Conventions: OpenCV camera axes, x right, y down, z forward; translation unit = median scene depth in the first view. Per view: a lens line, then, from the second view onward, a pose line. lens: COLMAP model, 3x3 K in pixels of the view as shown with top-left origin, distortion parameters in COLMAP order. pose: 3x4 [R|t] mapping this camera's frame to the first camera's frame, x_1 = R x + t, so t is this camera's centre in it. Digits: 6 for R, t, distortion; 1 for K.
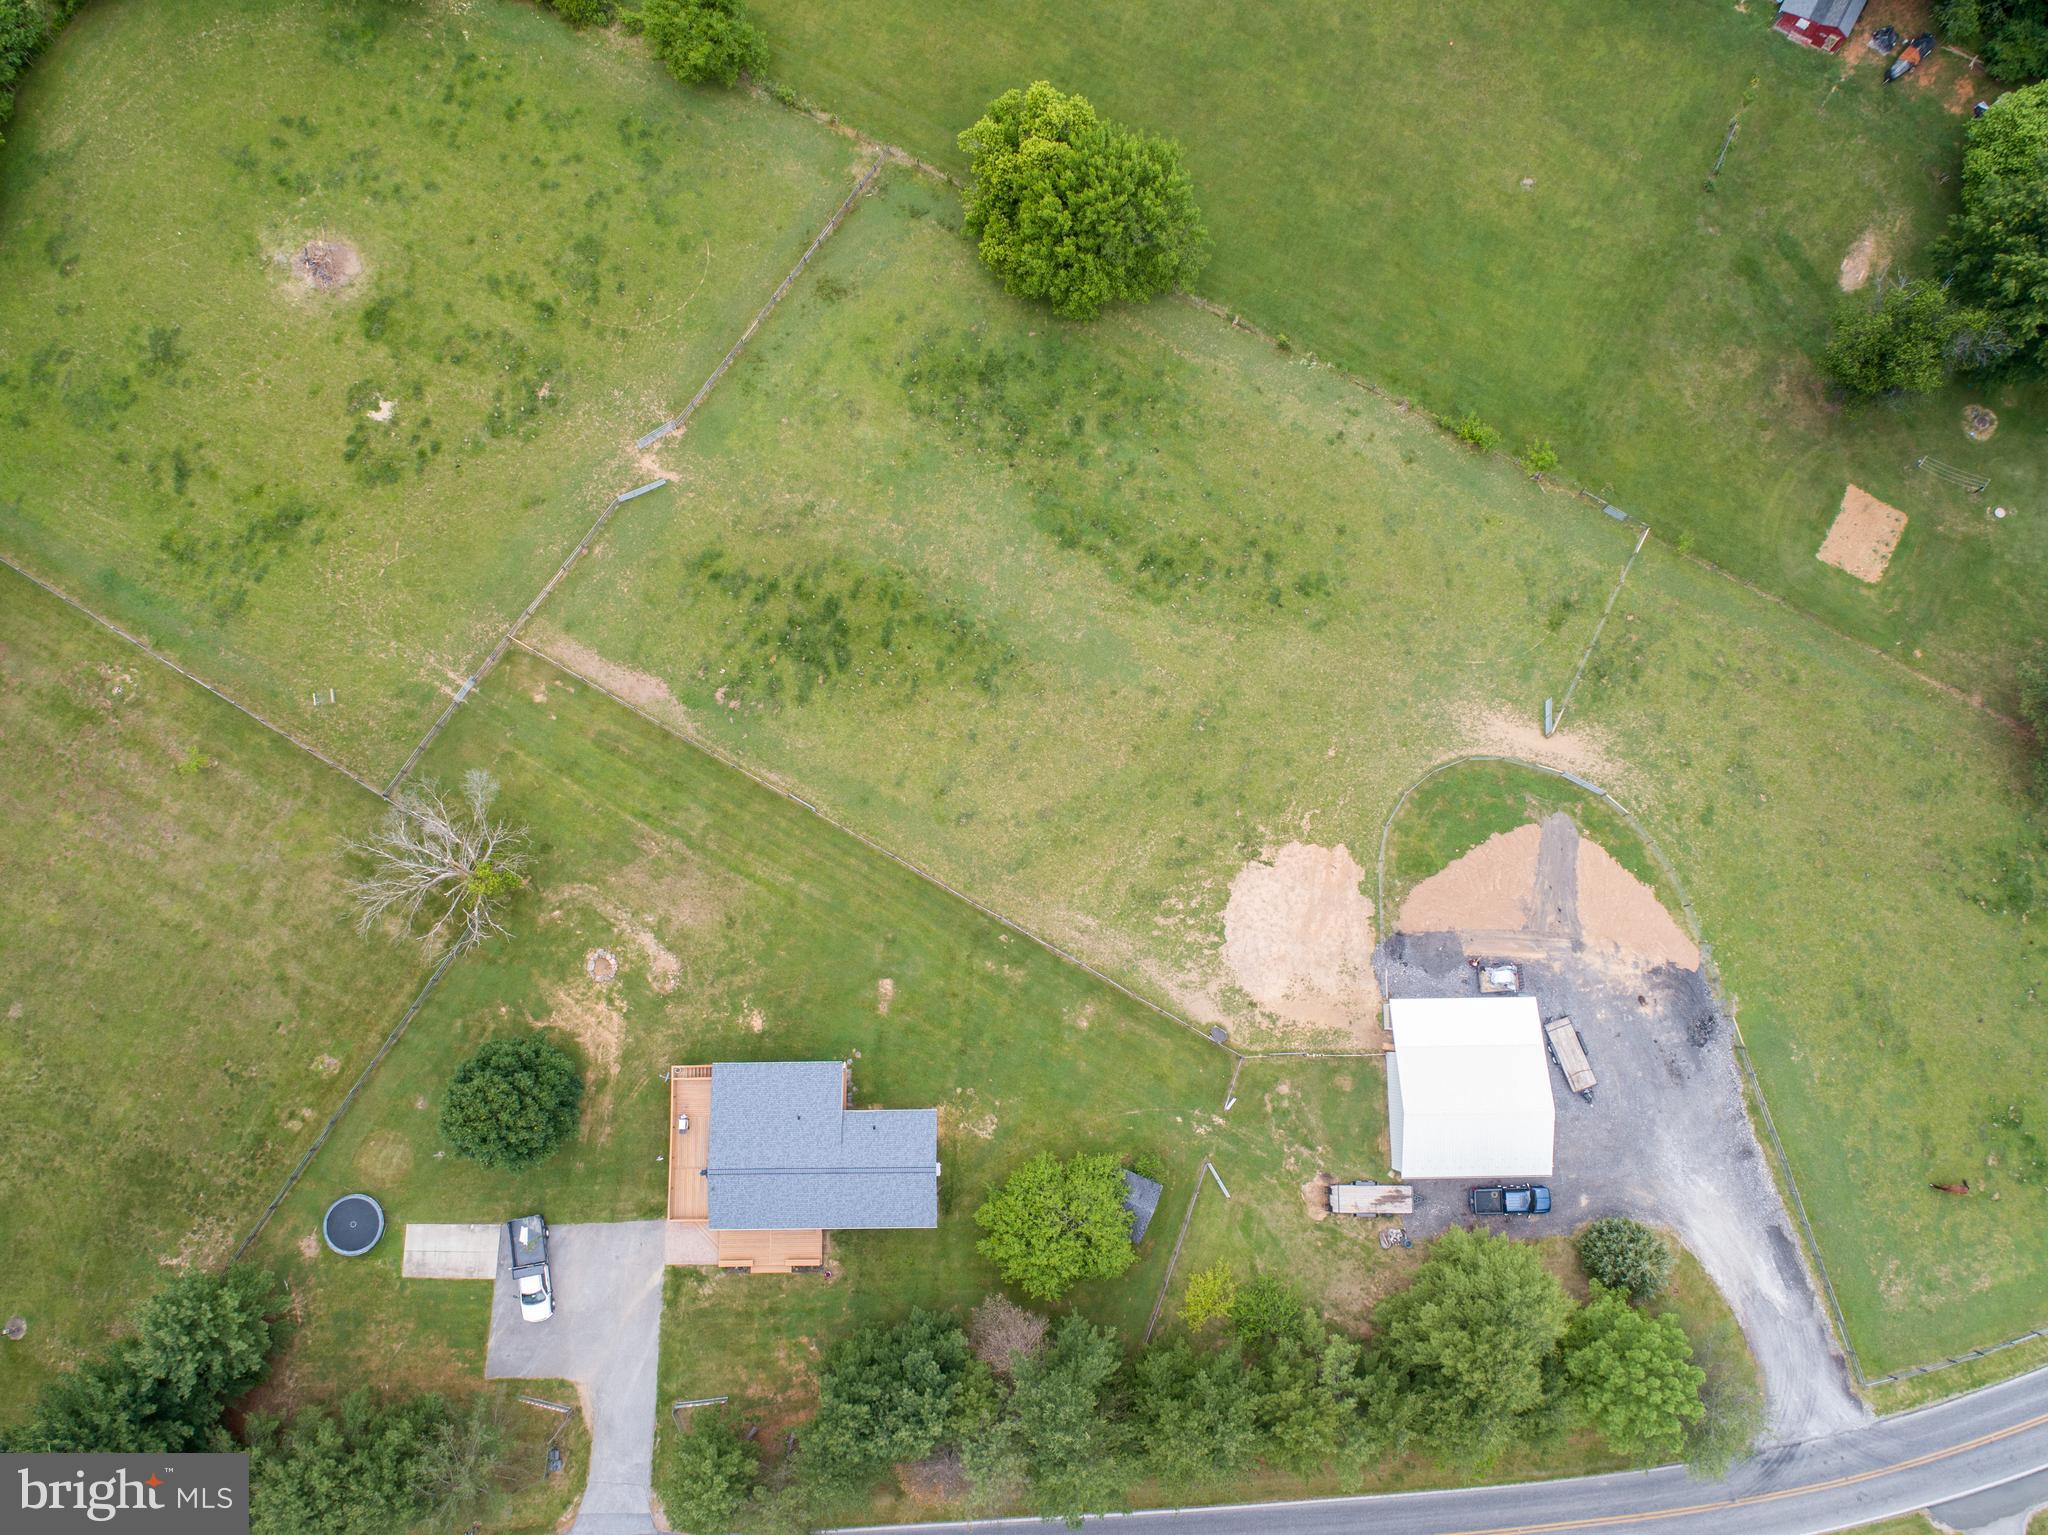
lens RADIAL K [[1544.5, 0, 1025.3], [0, 1544.5, 769.2], [0, 0, 1]] dist [-0.025650, 0.011393]
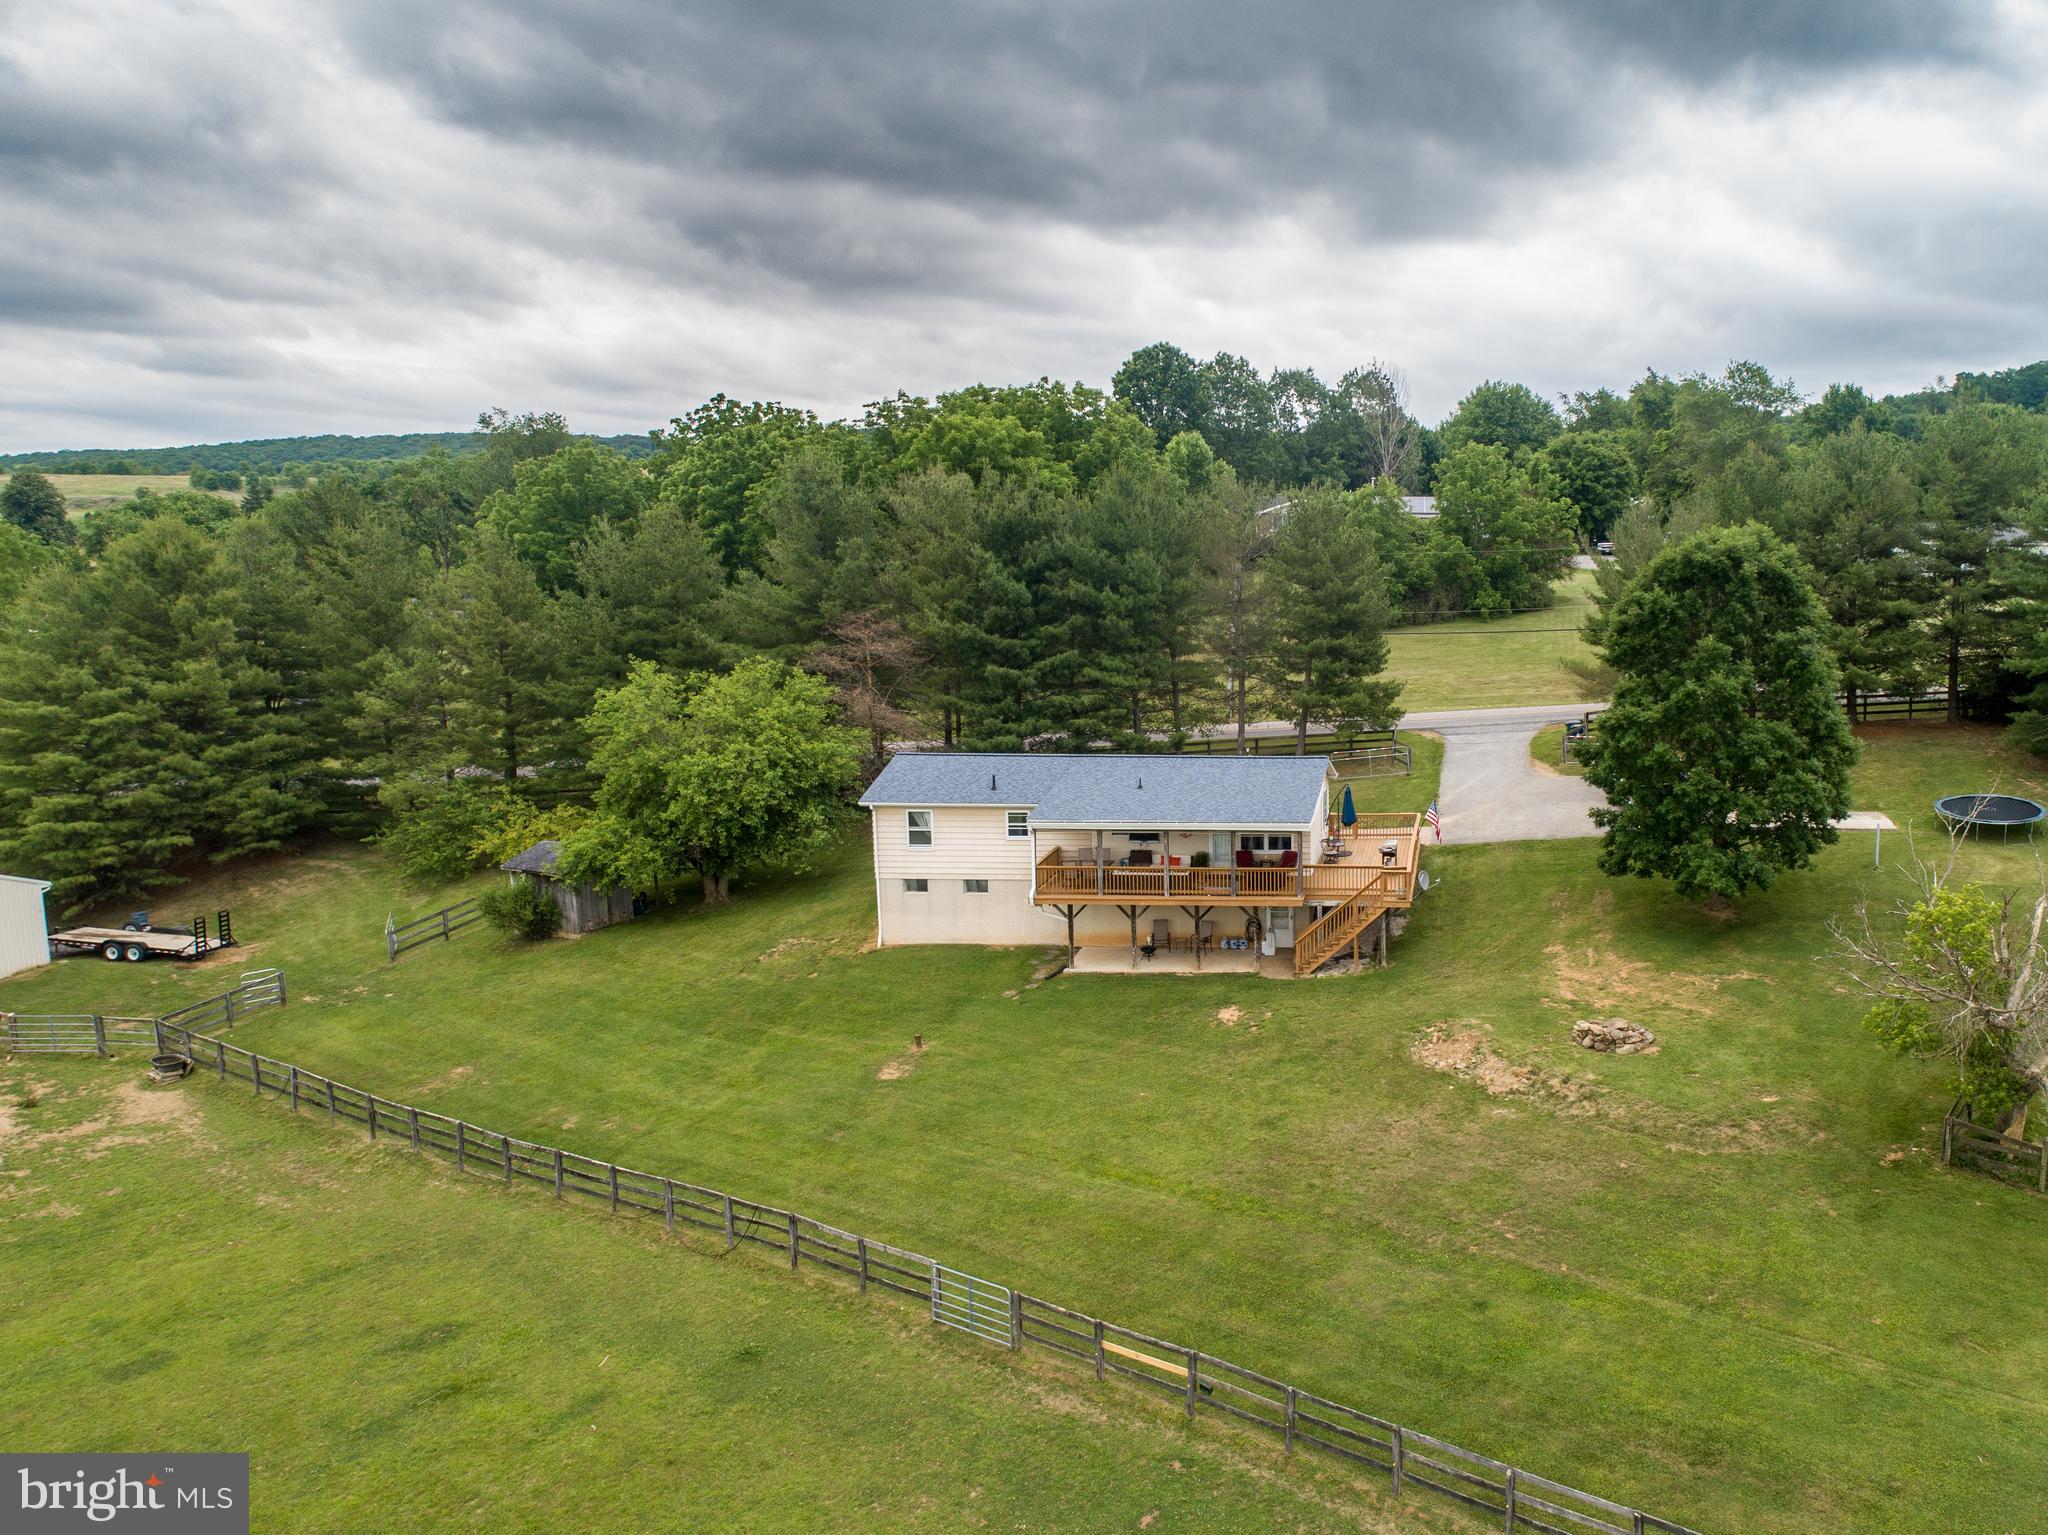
lens RADIAL K [[1682.2, 0, 1349.1], [0, 1682.2, 765.9], [0, 0, 1]] dist [0.042523, -0.019658]
pose [[-0.996388, -0.017815, 0.083028, -0.227123], [0.082557, 0.025701, 0.996255, -0.260788], [-0.019882, 0.999511, -0.024138, 0.893630]]
